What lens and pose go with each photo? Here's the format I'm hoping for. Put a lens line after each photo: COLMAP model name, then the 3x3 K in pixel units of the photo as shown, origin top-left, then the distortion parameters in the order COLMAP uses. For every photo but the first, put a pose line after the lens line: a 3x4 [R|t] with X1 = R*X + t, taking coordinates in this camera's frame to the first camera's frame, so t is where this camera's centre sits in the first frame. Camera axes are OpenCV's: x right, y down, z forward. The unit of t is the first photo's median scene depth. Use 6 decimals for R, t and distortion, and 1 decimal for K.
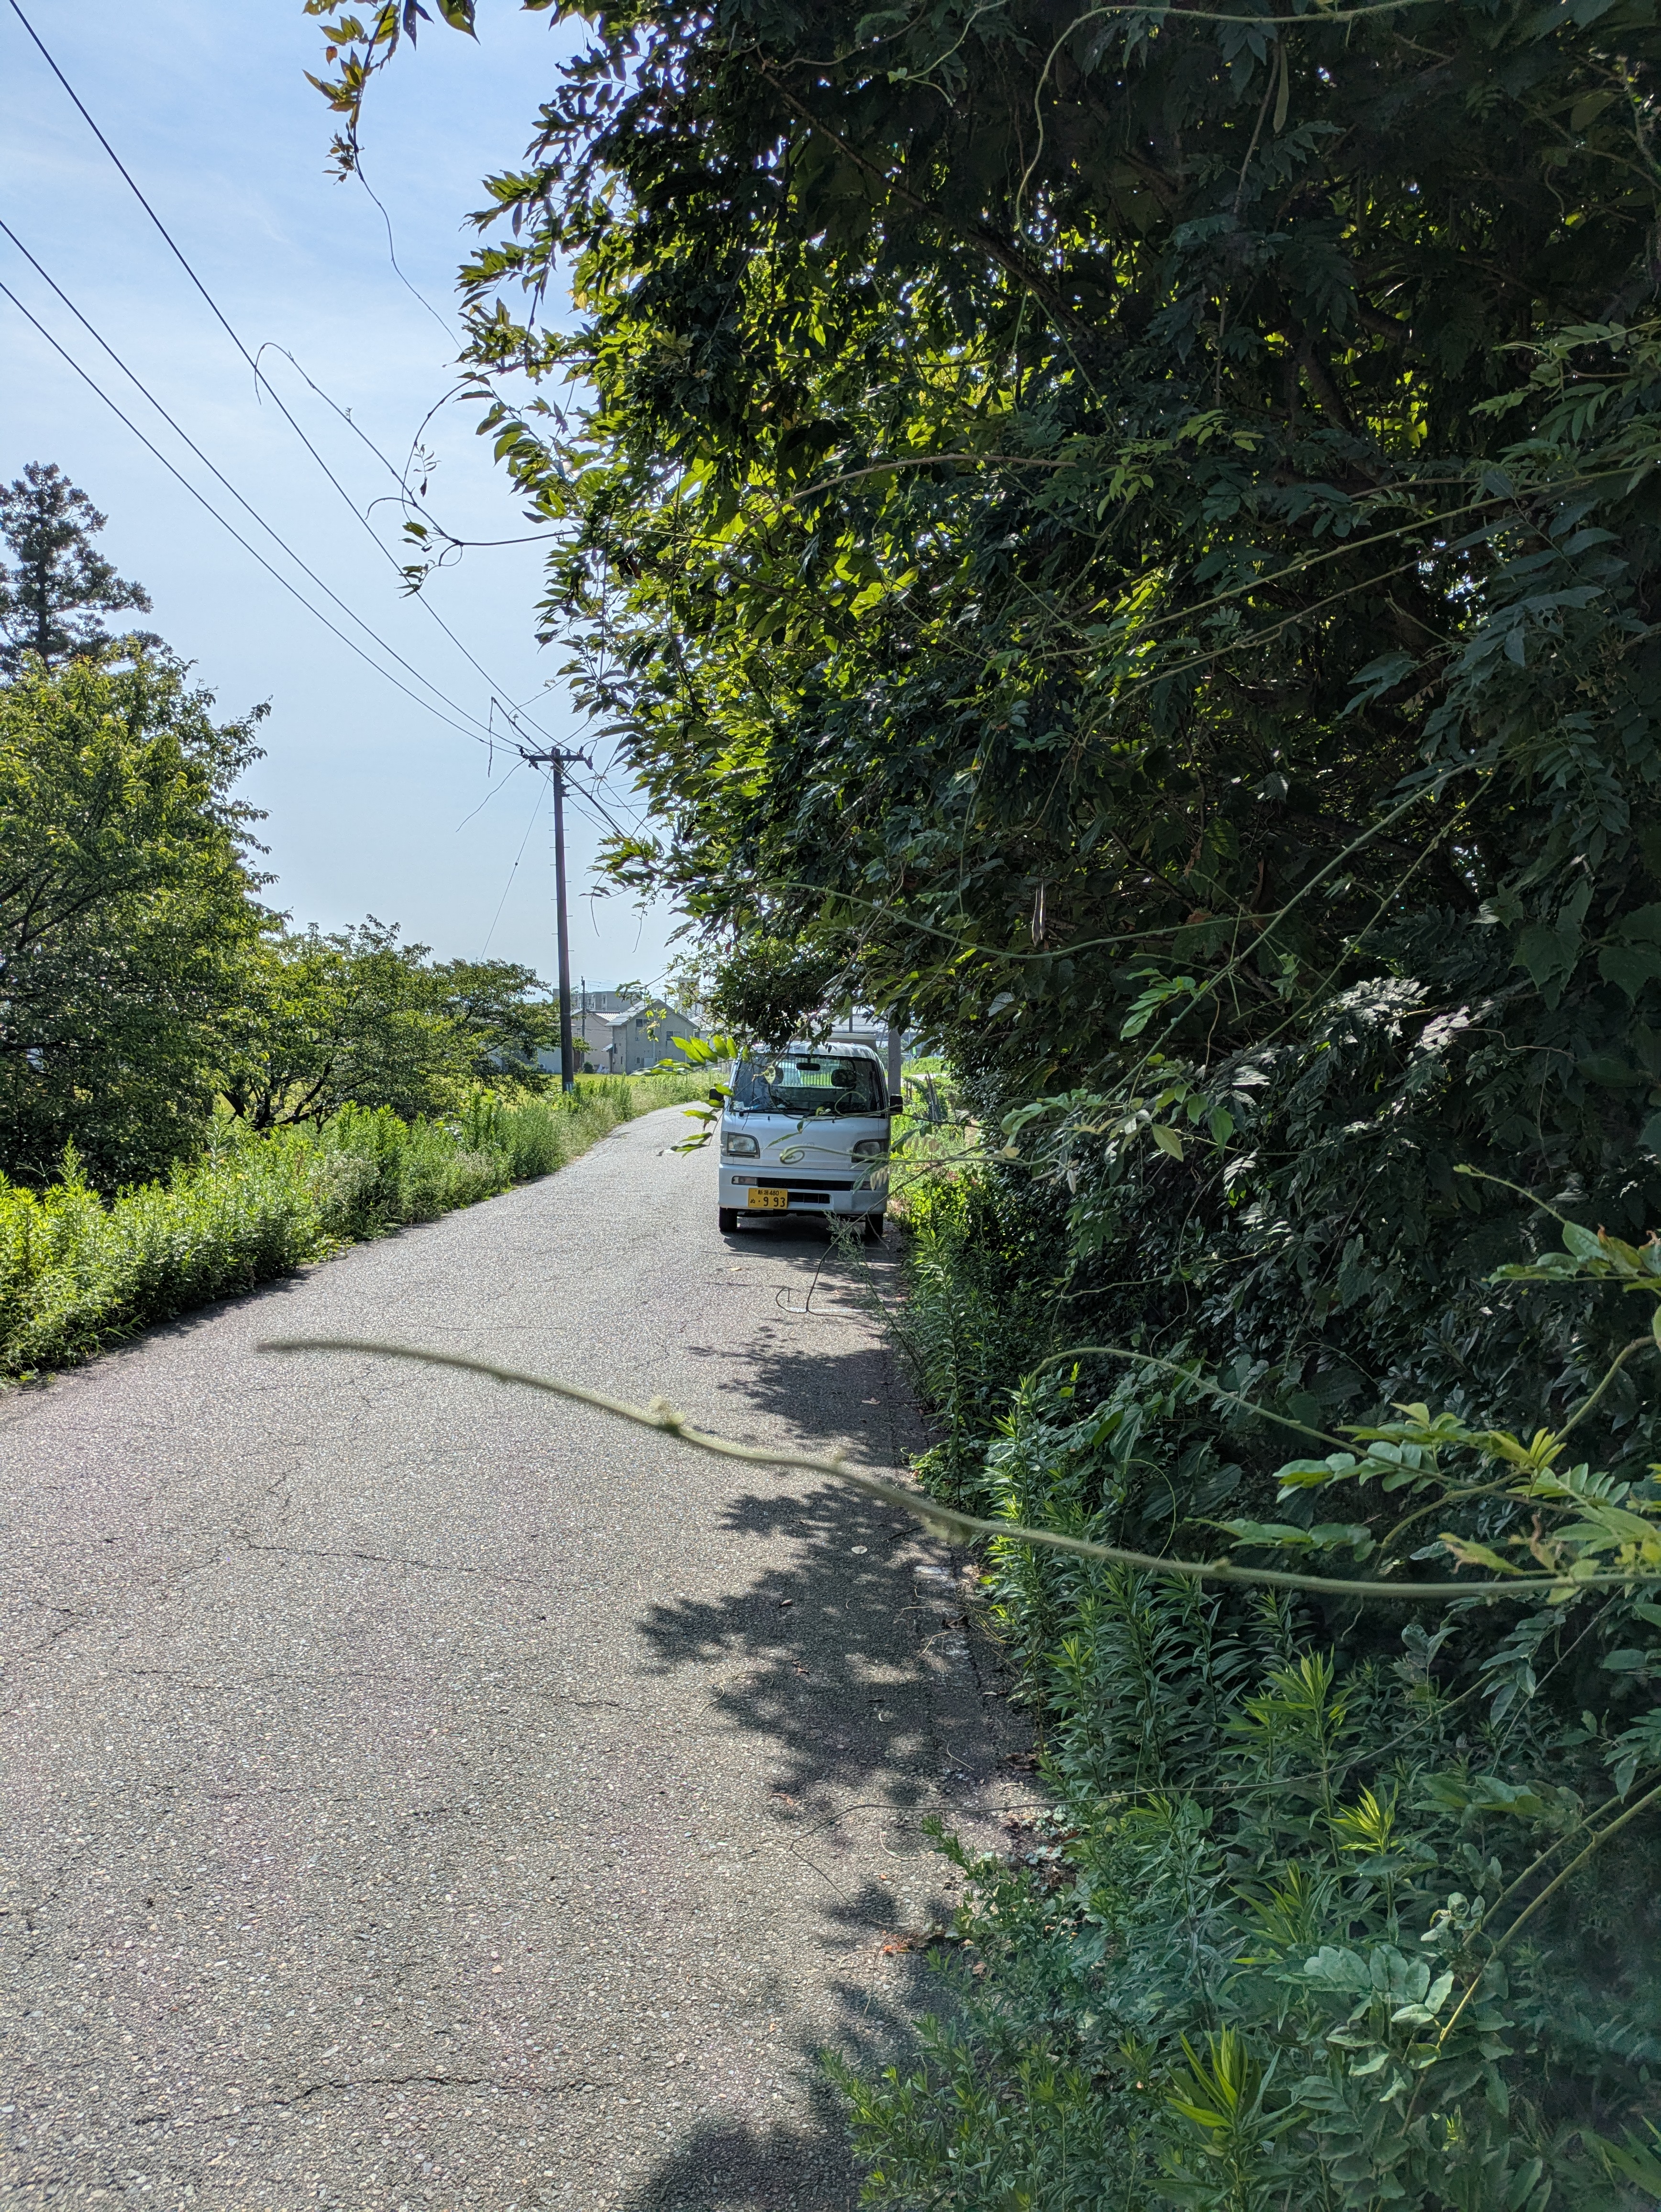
lens RADIAL K [[1623.5, 0, 819.0], [0, 1623.5, 1157.3], [0, 0, 1]] dist [-0.001508, 0.001464]
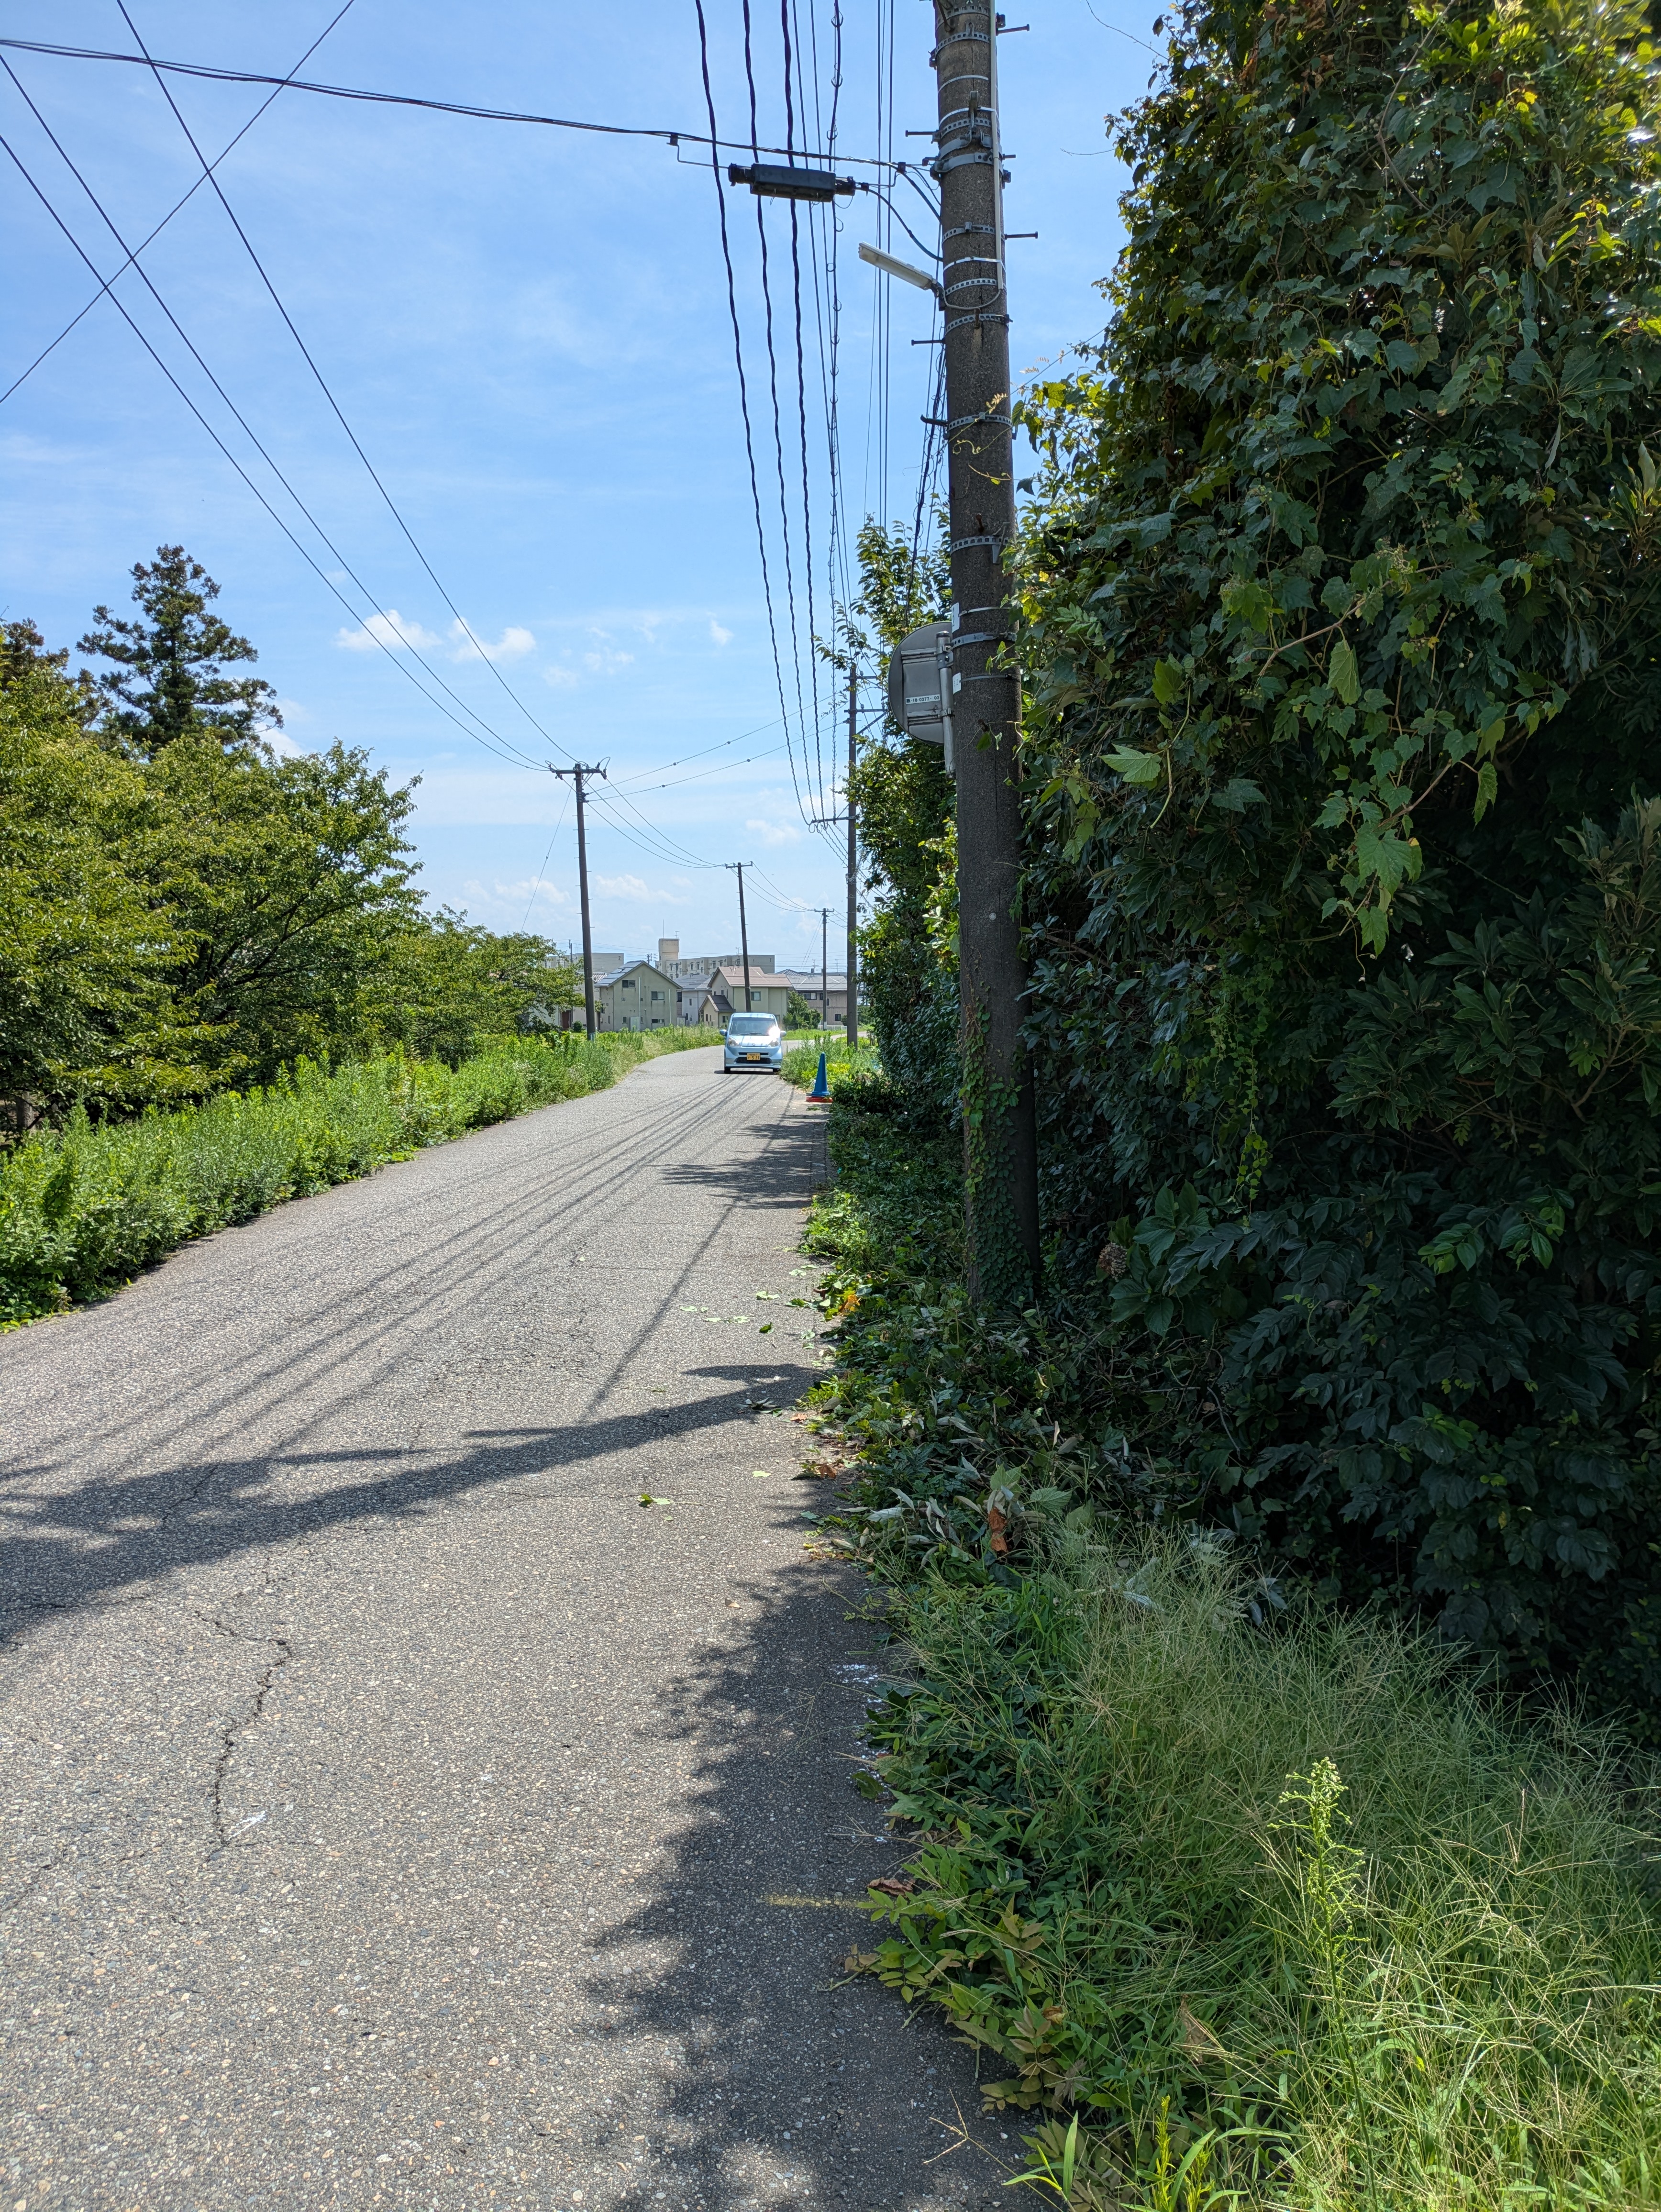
lens RADIAL K [[1623.5, 0, 819.0], [0, 1623.5, 1157.3], [0, 0, 1]] dist [-0.001508, 0.001464]
pose [[0.999852, -0.012436, 0.011886, 0.004826], [0.012130, 0.999600, 0.025537, 0.022111], [-0.012198, -0.025389, 0.999603, -0.282183]]
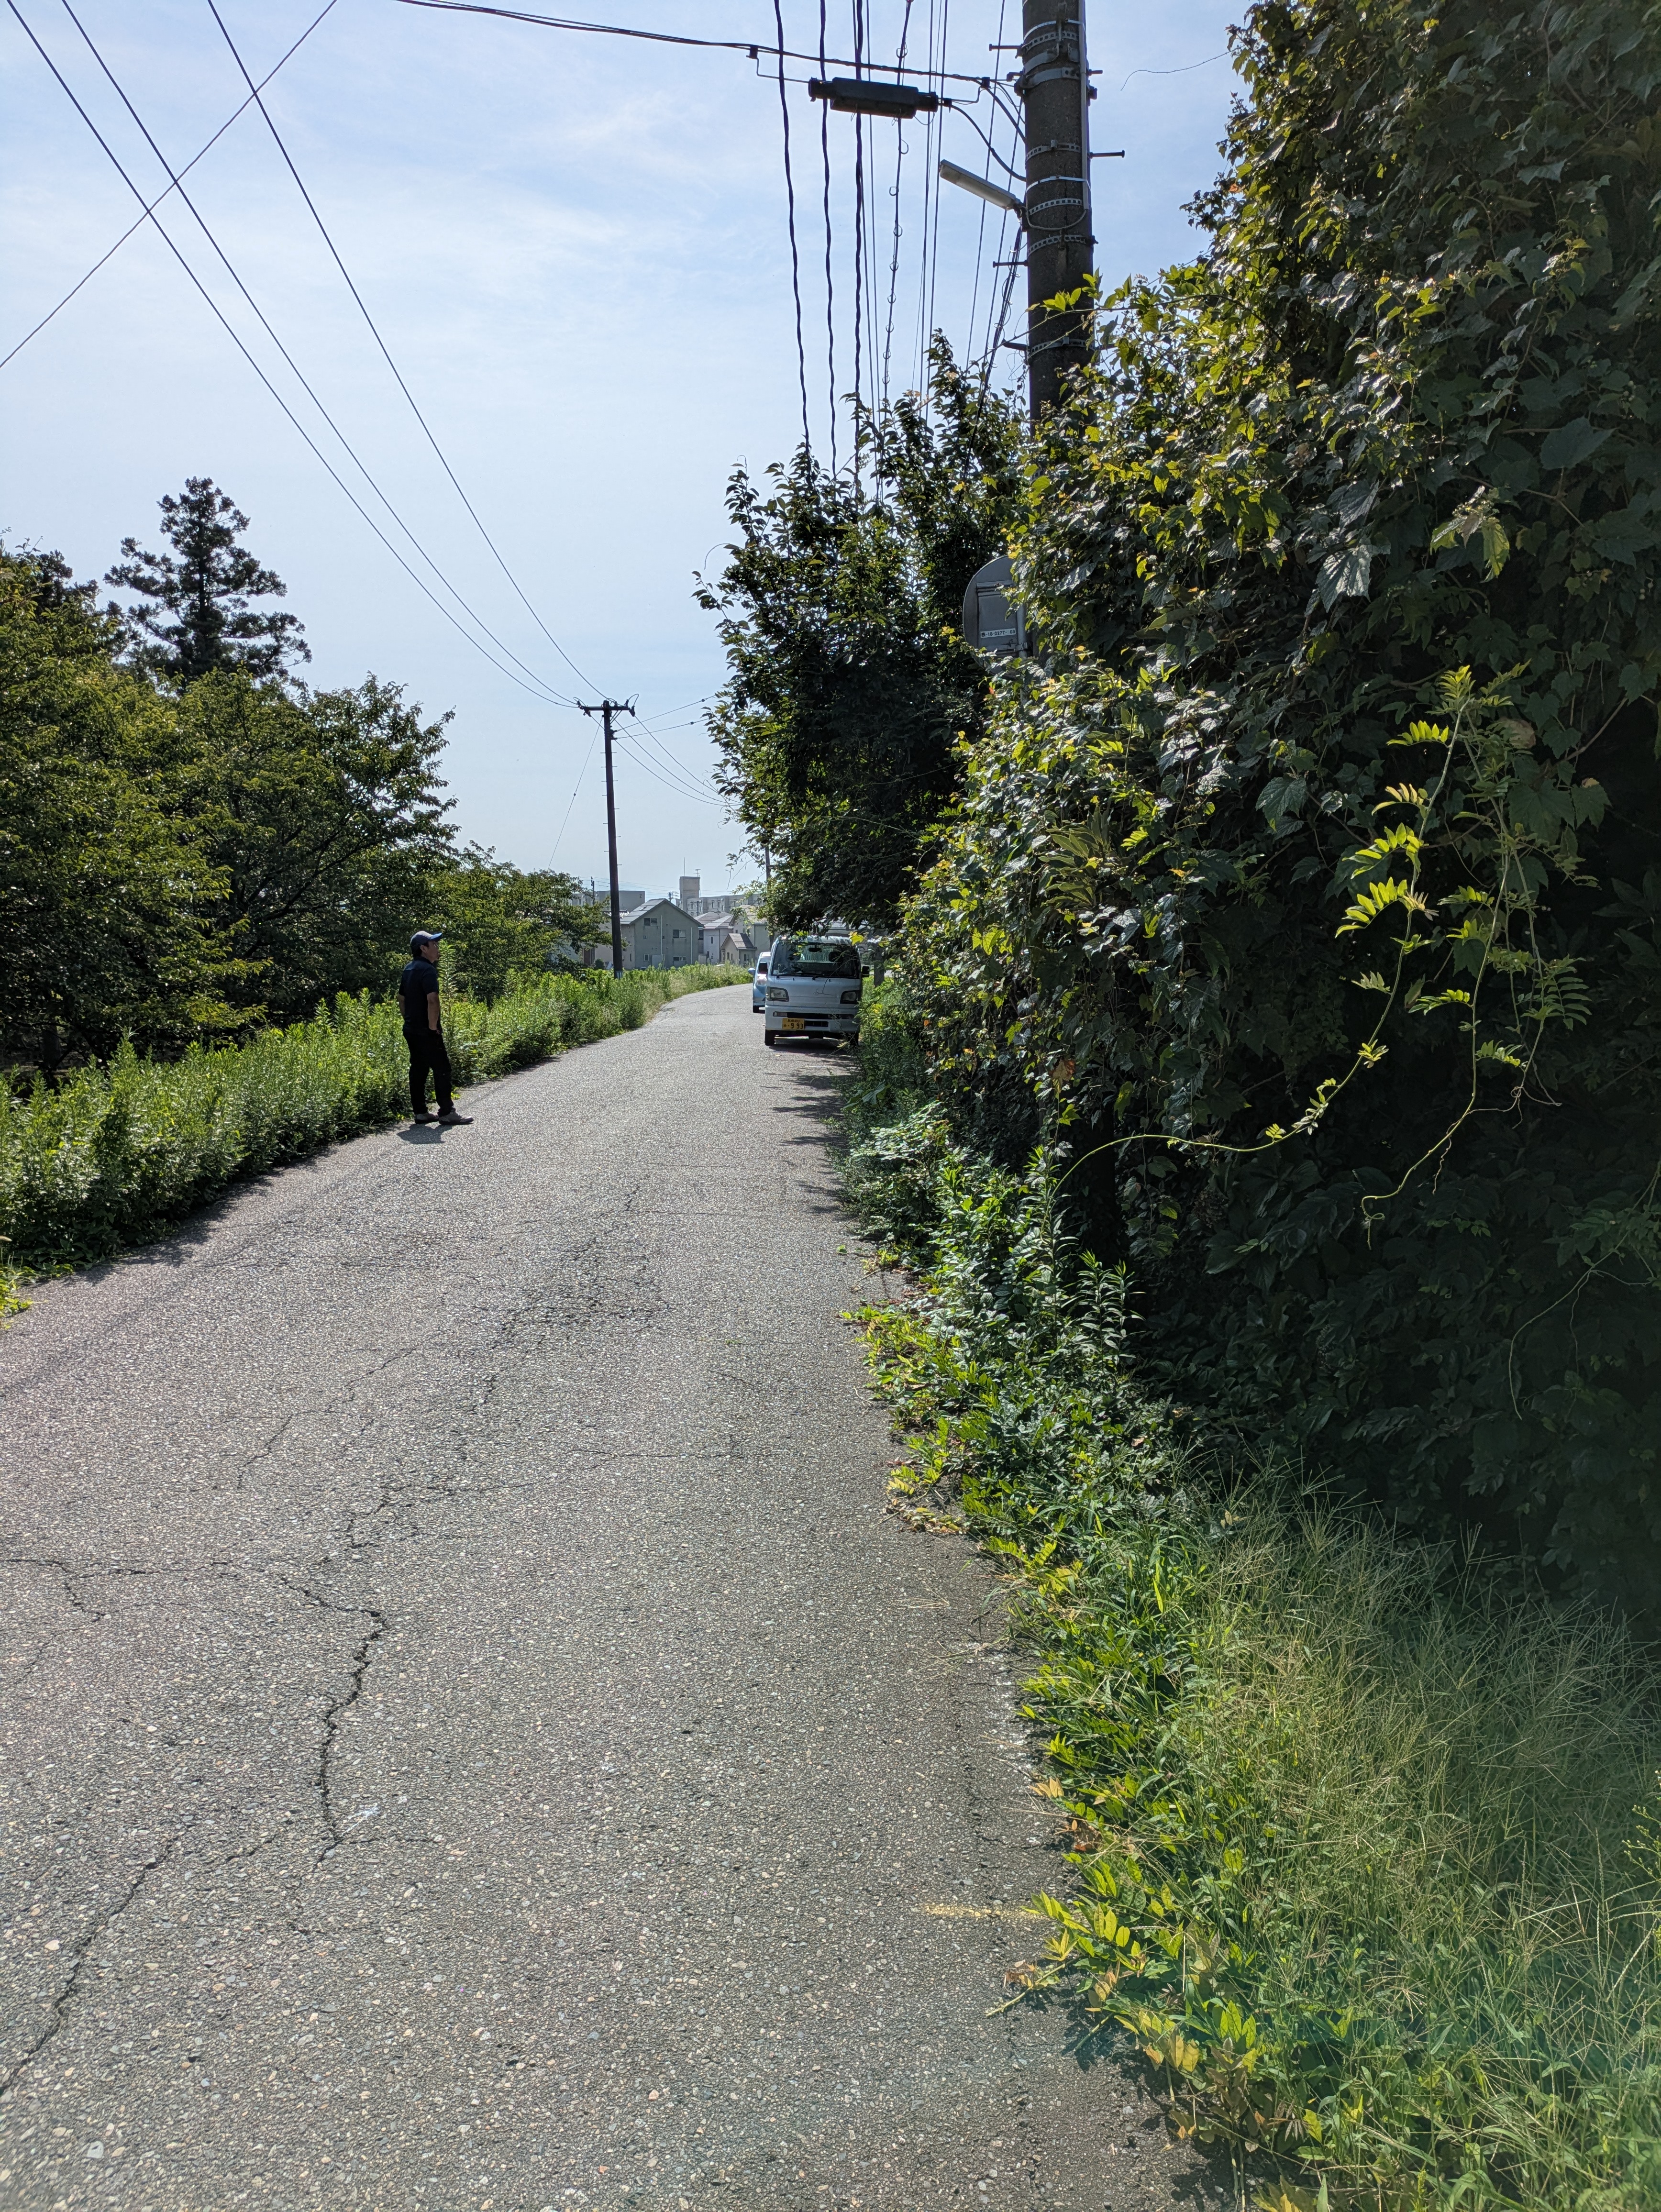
lens RADIAL K [[1622.3, 0, 830.5], [0, 1622.3, 1106.0], [0, 0, 1]] dist [0.004652, -0.001742]
pose [[0.999964, -0.004521, 0.007199, -0.001441], [0.004295, 0.999506, 0.031133, 0.021454], [-0.007337, -0.031101, 0.999489, -0.277009]]
